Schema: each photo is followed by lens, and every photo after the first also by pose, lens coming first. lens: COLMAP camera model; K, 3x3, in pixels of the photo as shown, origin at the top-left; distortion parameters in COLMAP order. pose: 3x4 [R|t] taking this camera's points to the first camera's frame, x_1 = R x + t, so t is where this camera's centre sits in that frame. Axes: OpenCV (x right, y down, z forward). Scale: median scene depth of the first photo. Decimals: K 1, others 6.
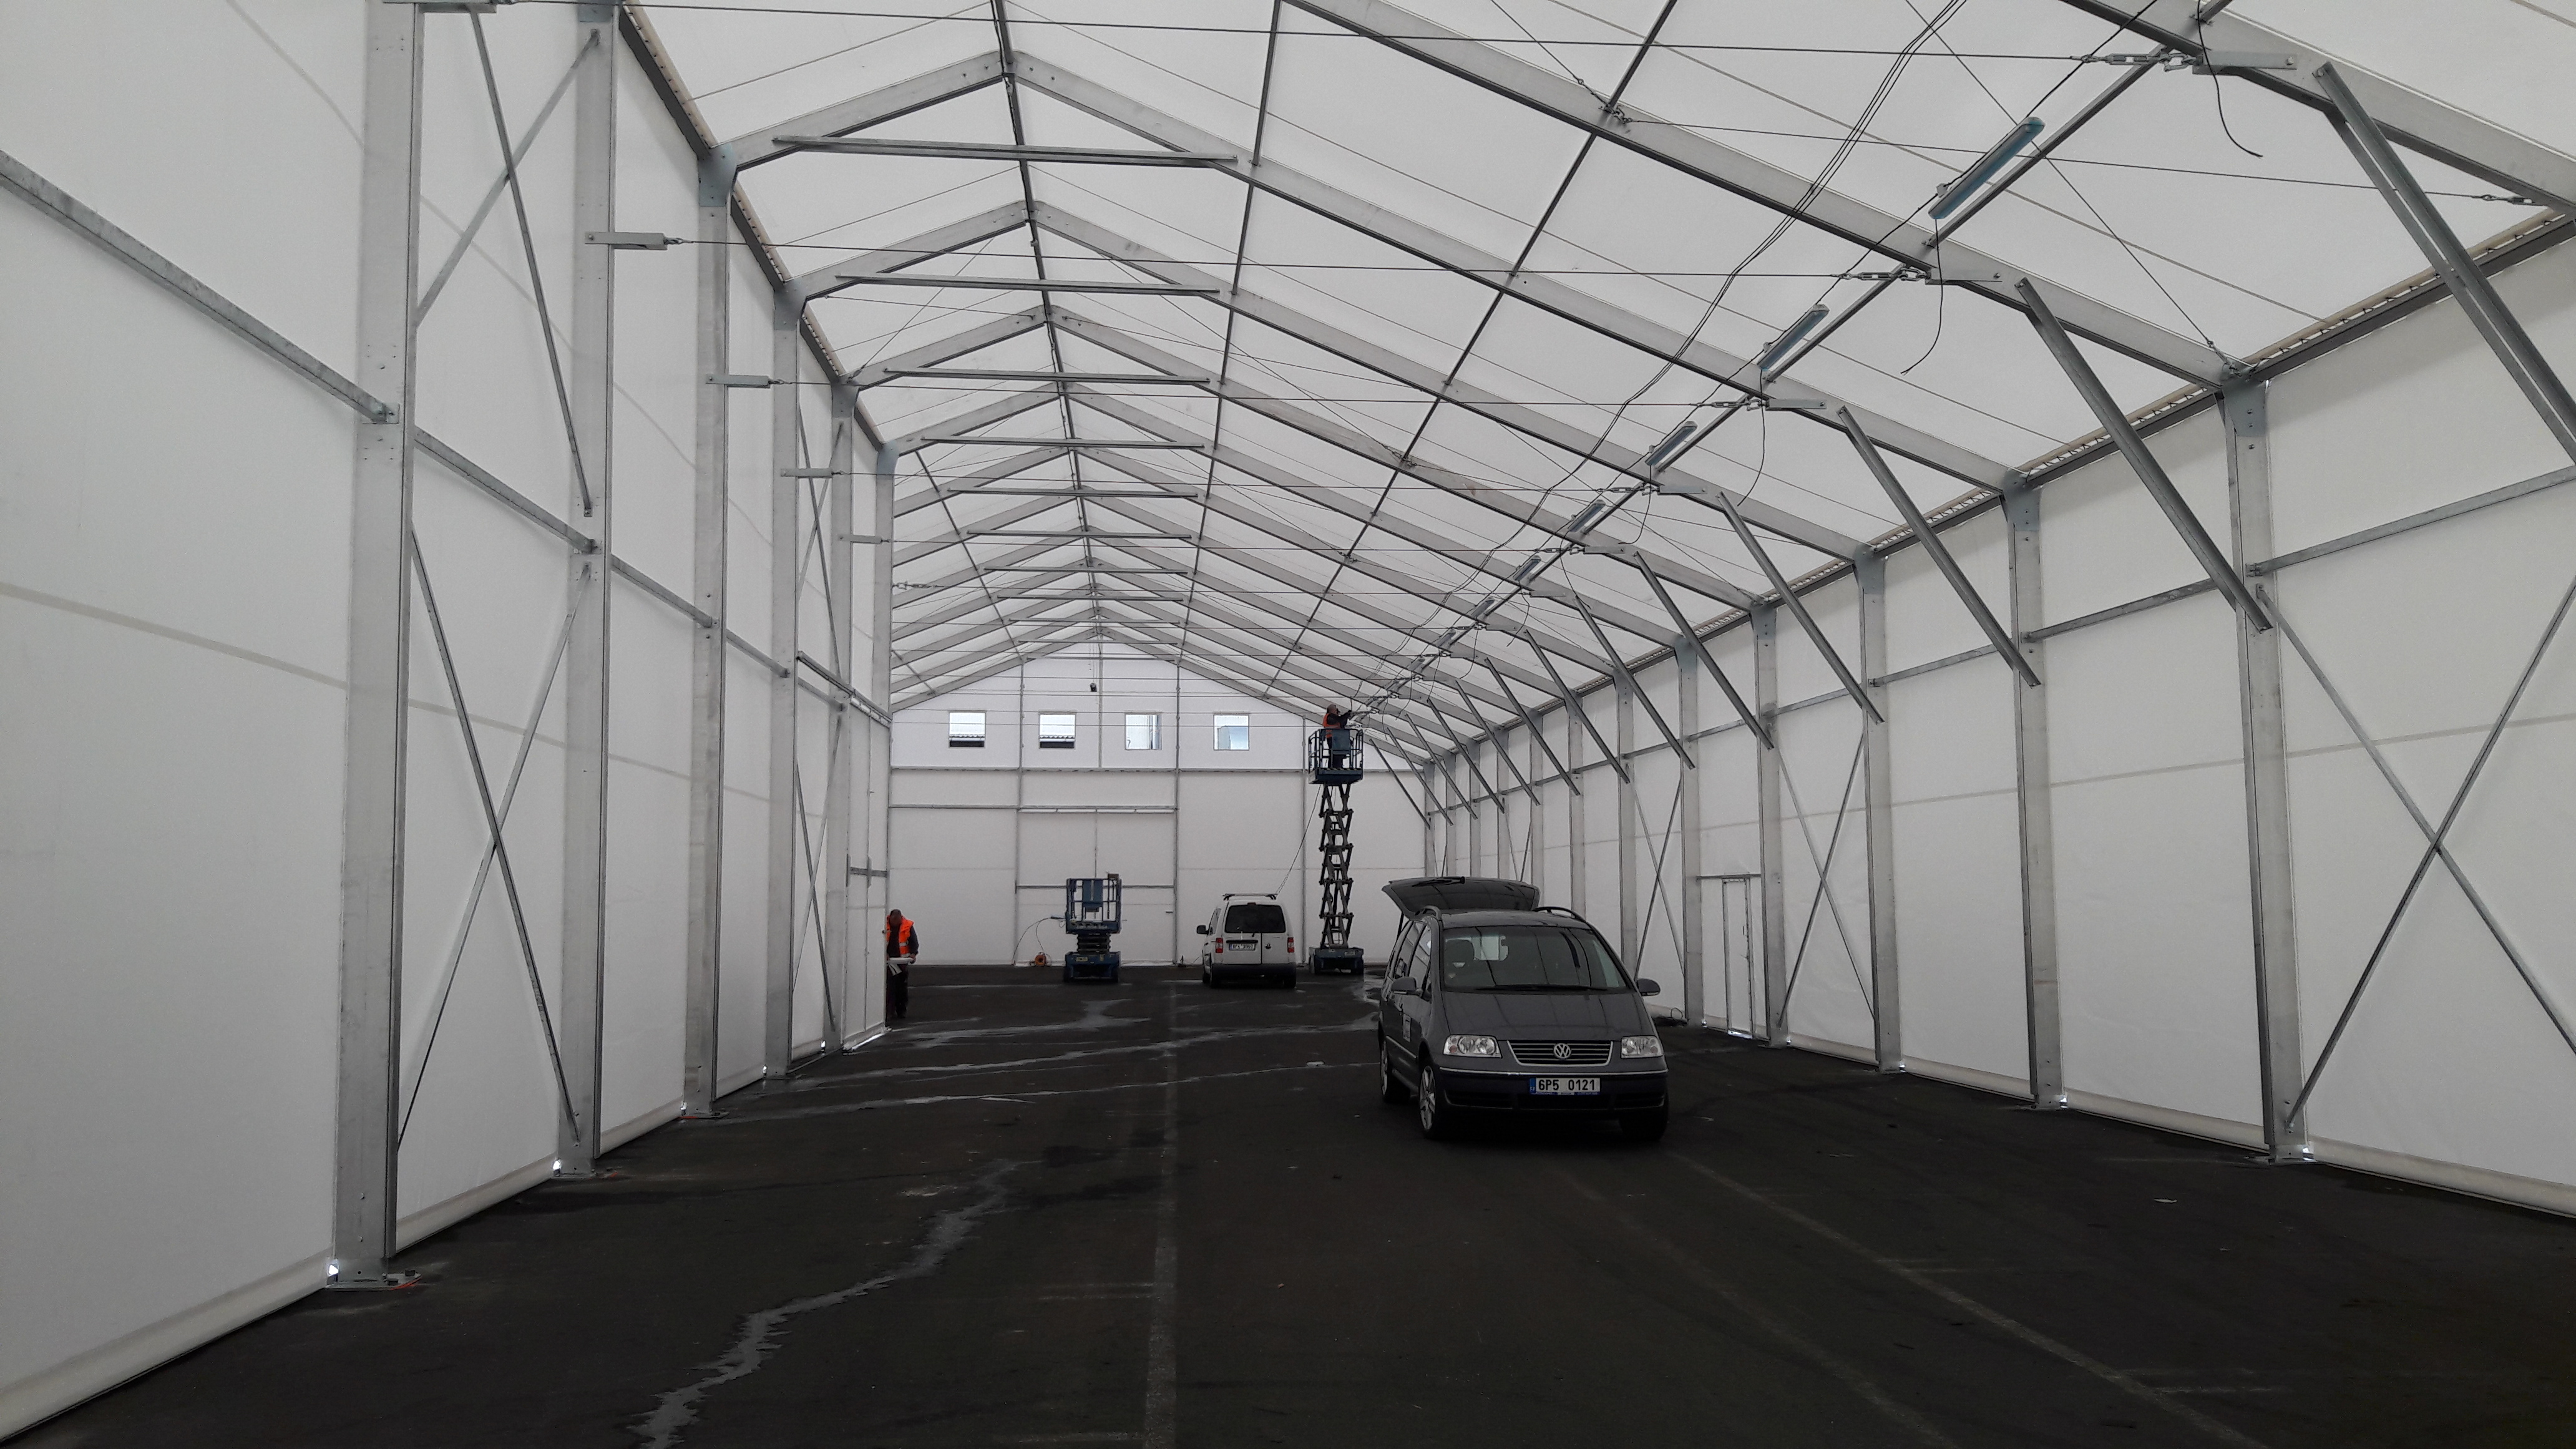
lens RADIAL K [[2120.6, 0, 1288.0], [0, 2120.6, 724.5], [0, 0, 1]] dist [0.207025, -0.497134]
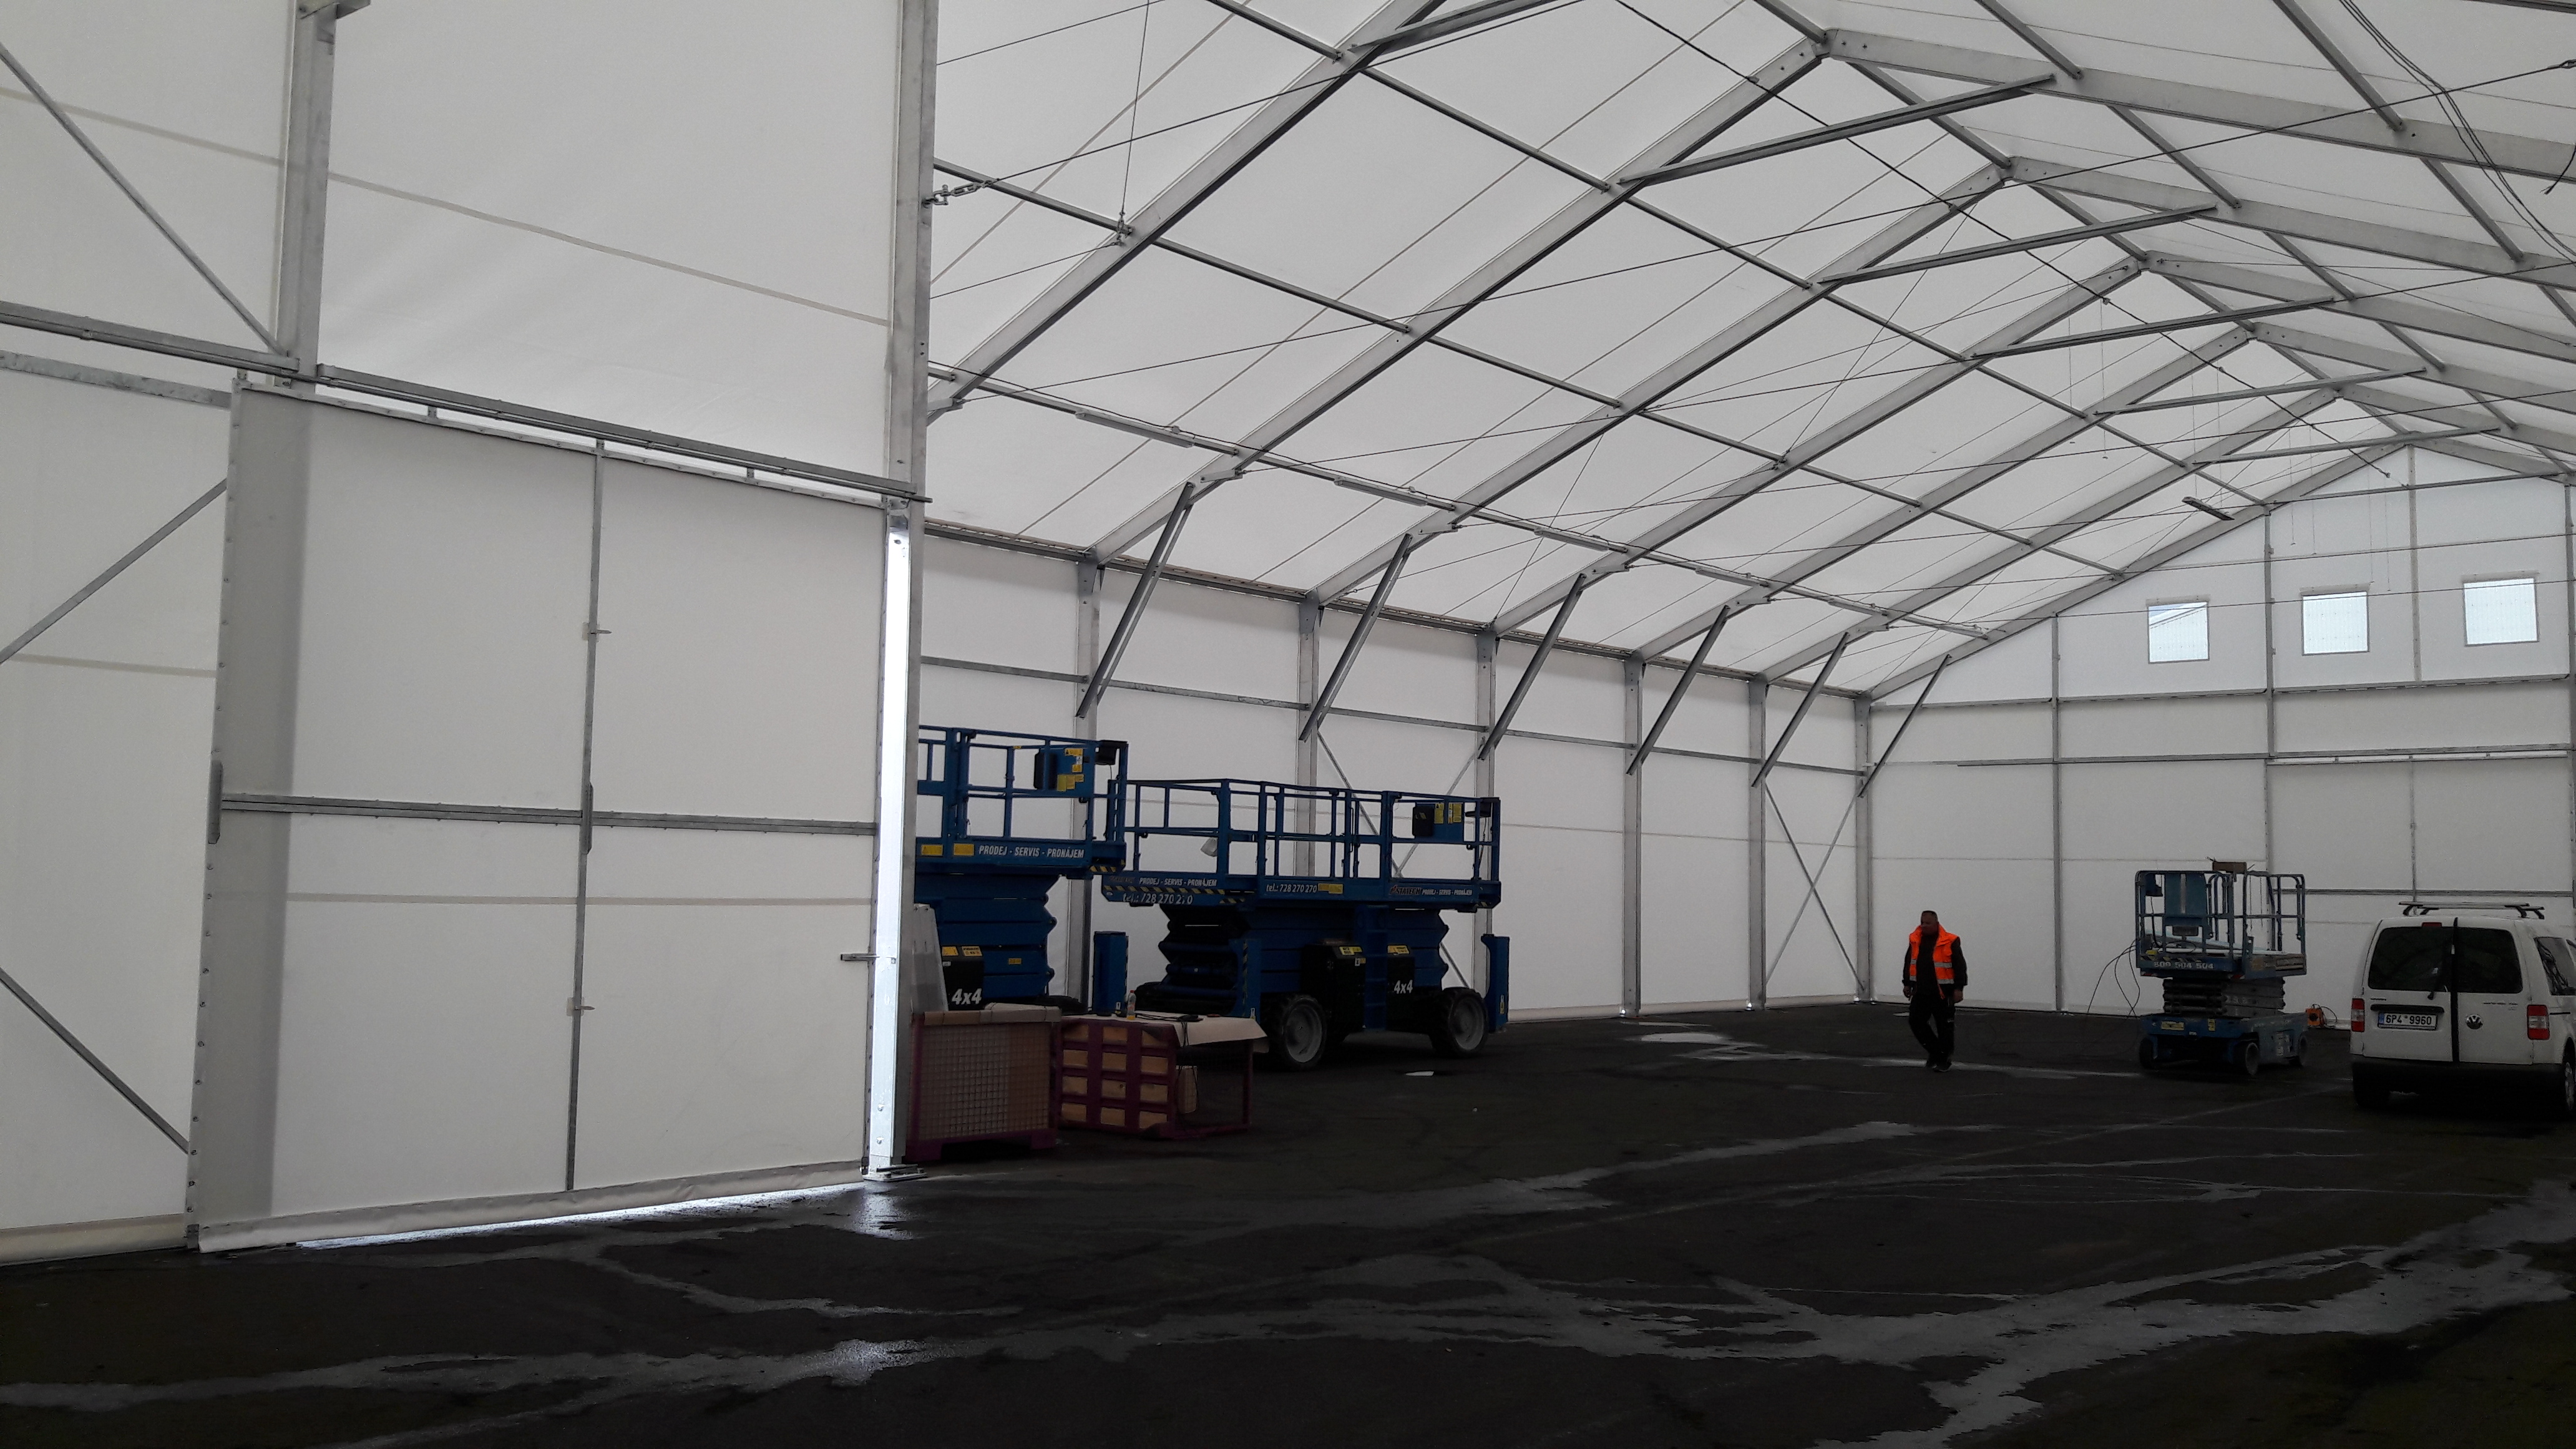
lens RADIAL K [[2120.6, 0, 1288.0], [0, 2120.6, 724.5], [0, 0, 1]] dist [0.207025, -0.497134]
pose [[0.703558, -0.044260, -0.709258, 0.139024], [0.041278, 0.998919, -0.021390, 0.041789], [0.709438, -0.014228, 0.704624, 0.508904]]
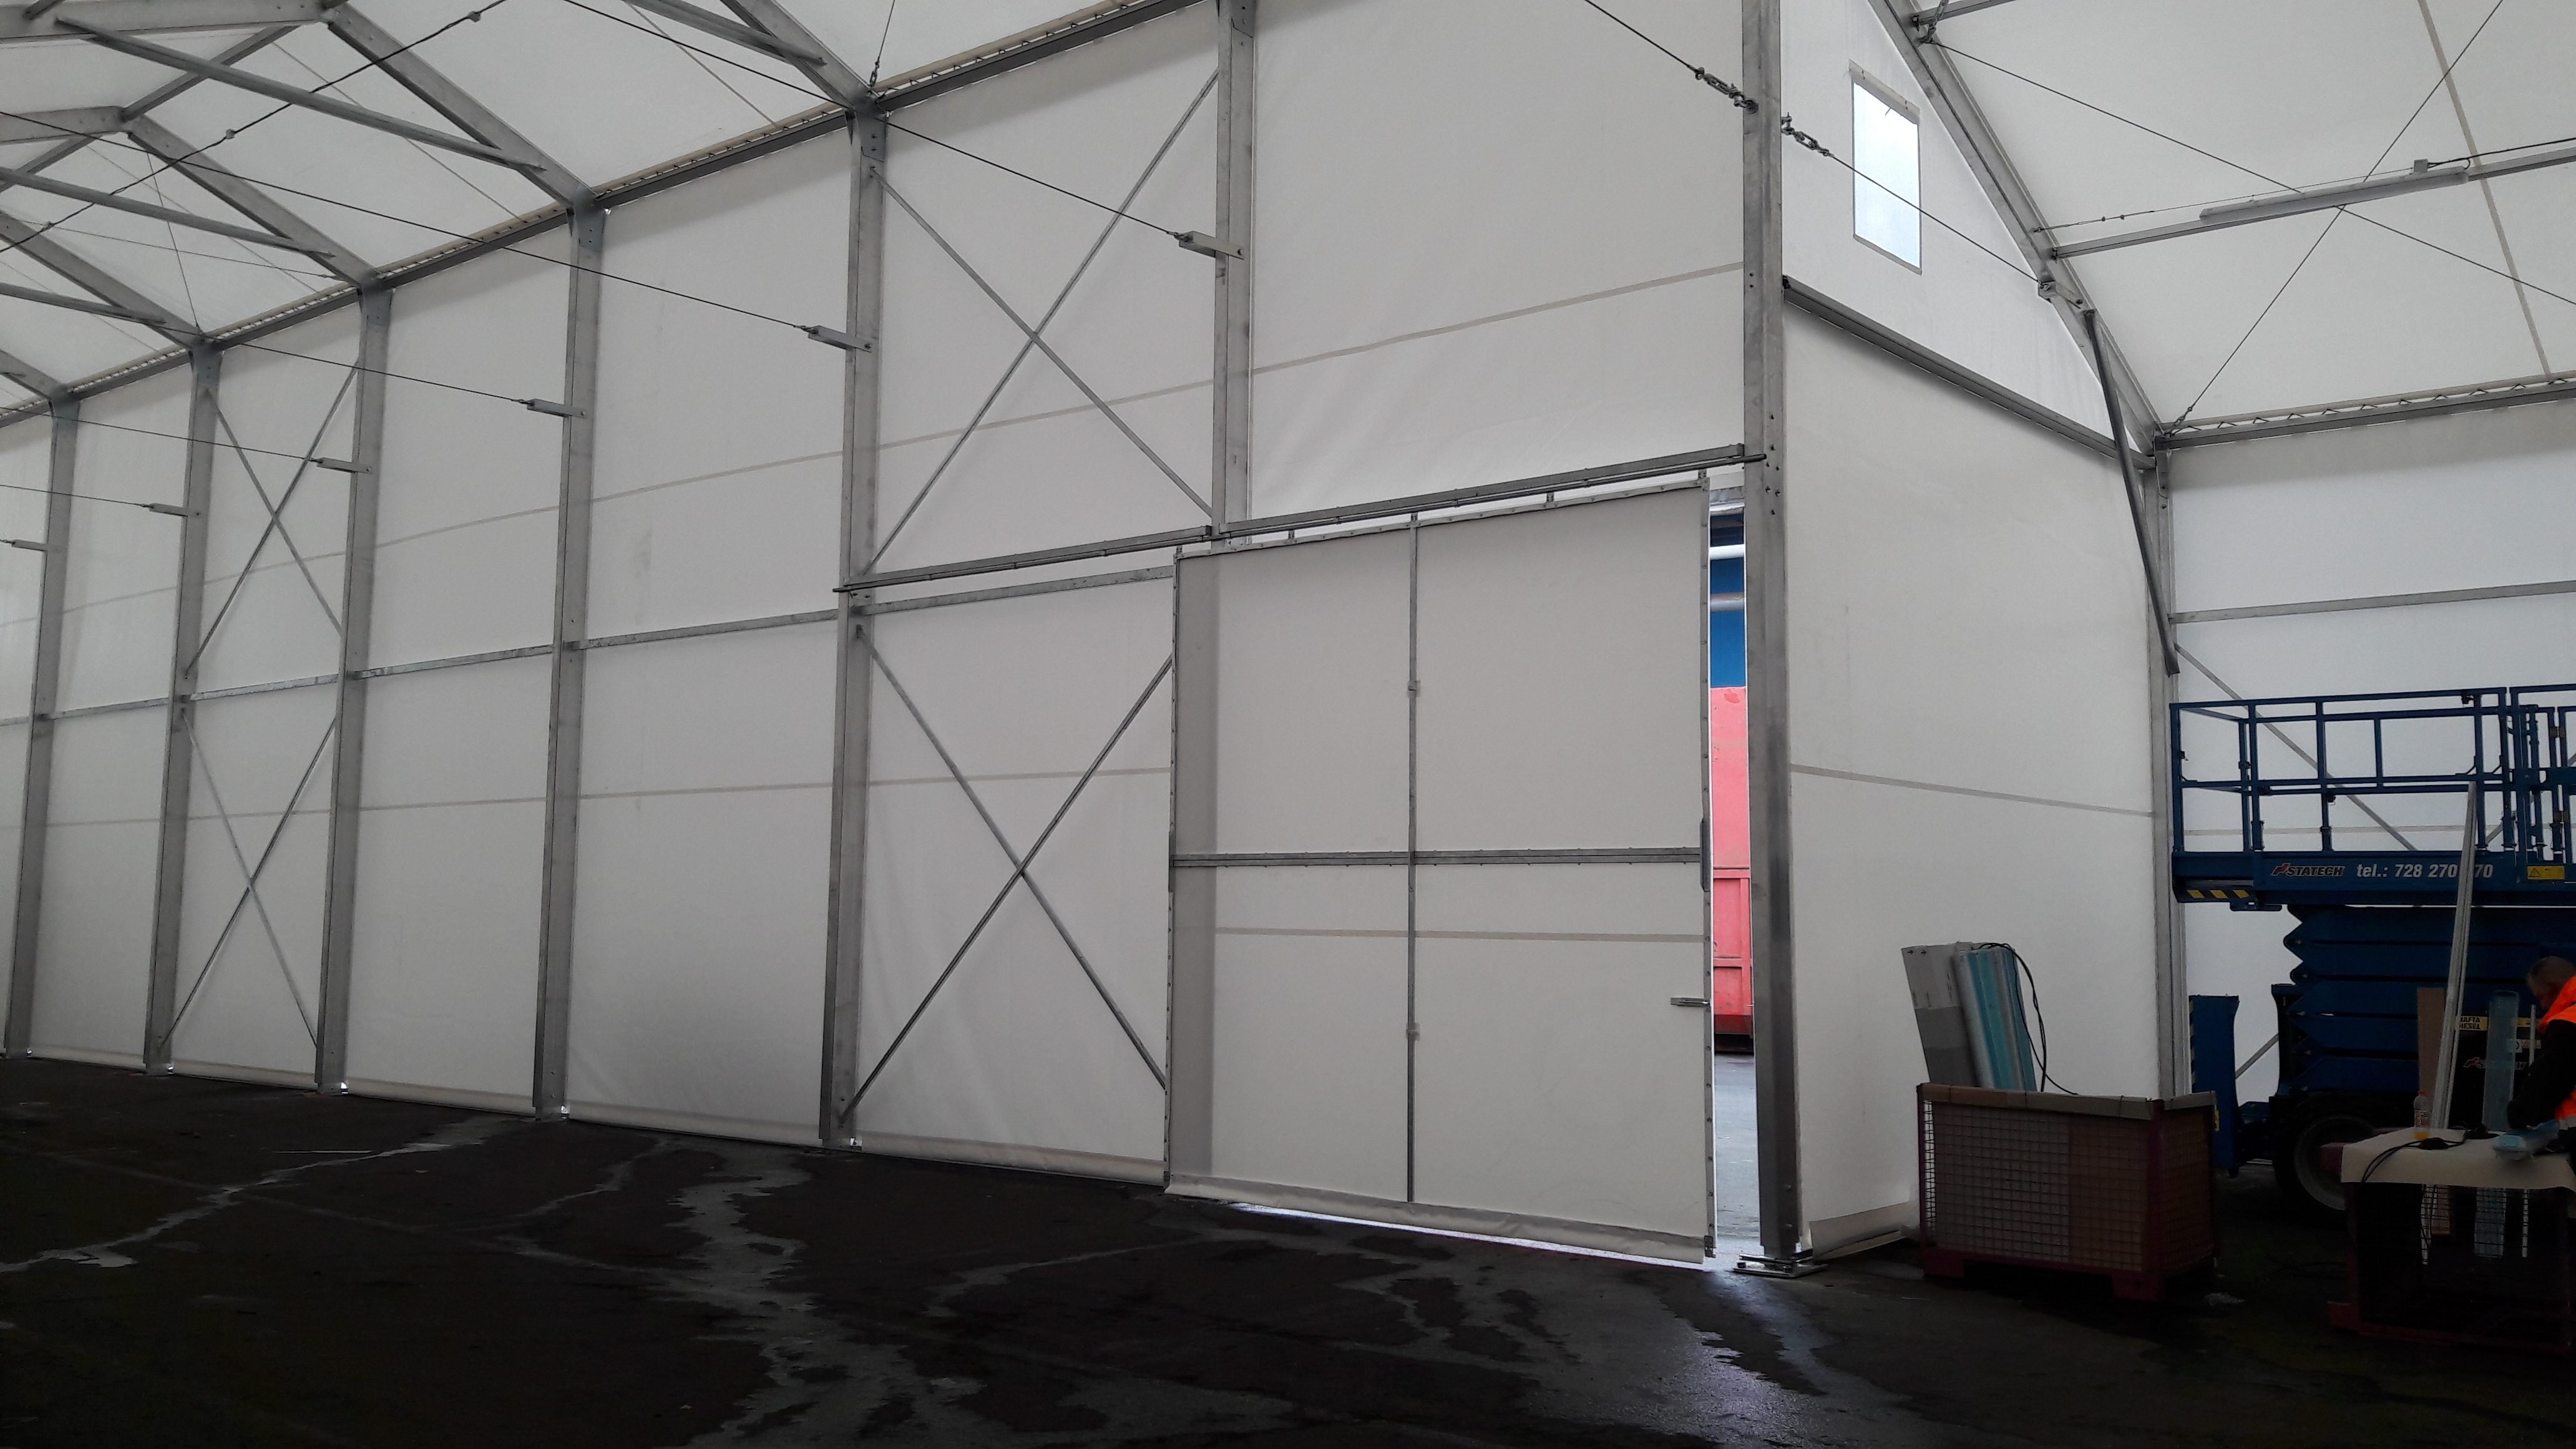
lens RADIAL K [[2120.6, 0, 1288.0], [0, 2120.6, 724.5], [0, 0, 1]] dist [0.207025, -0.497134]
pose [[-0.697004, -0.070041, -0.713638, 0.105443], [0.051291, 0.987799, -0.147045, 0.068490], [0.715230, -0.139095, -0.684907, 0.833619]]
